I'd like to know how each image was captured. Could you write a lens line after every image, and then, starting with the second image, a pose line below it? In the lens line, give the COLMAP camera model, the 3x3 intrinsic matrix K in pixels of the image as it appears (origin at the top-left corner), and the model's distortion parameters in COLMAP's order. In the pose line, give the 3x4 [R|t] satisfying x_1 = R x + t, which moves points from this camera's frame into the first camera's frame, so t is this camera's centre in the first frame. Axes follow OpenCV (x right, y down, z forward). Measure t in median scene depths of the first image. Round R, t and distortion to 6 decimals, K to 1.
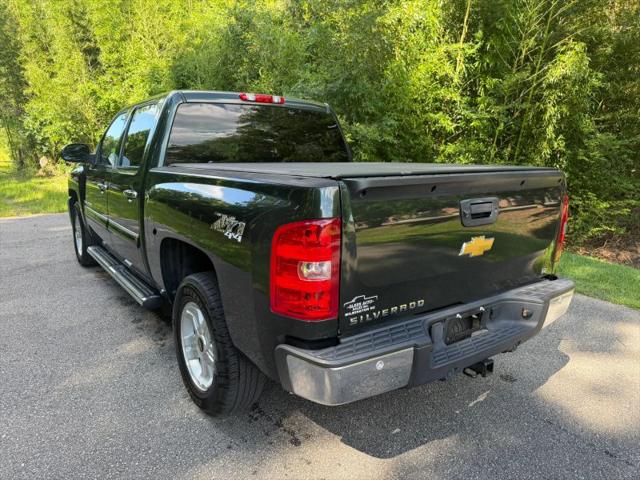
lens RADIAL K [[462.8, 0, 320.0], [0, 462.8, 240.0], [0, 0, 1]] dist [0.000311, -0.002494]
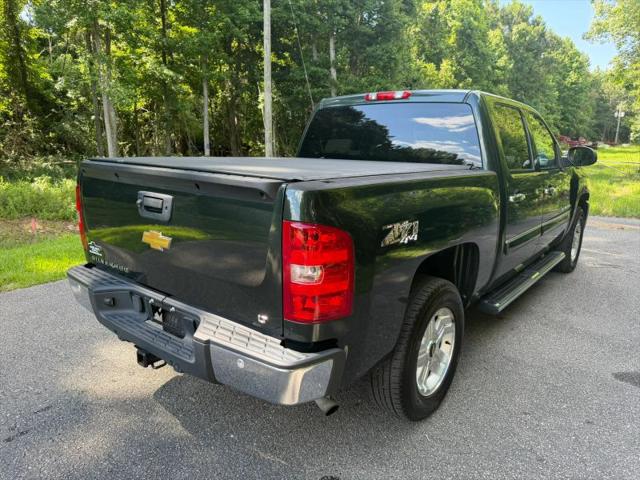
lens RADIAL K [[464.6, 0, 321.0], [0, 464.6, 239.7], [0, 0, 1]] dist [-0.002353, -0.003406]
pose [[0.275827, 0.195033, -0.941213, 0.933373], [-0.197748, 0.969766, 0.142999, -0.136746], [0.940646, 0.146680, 0.306055, 0.684706]]
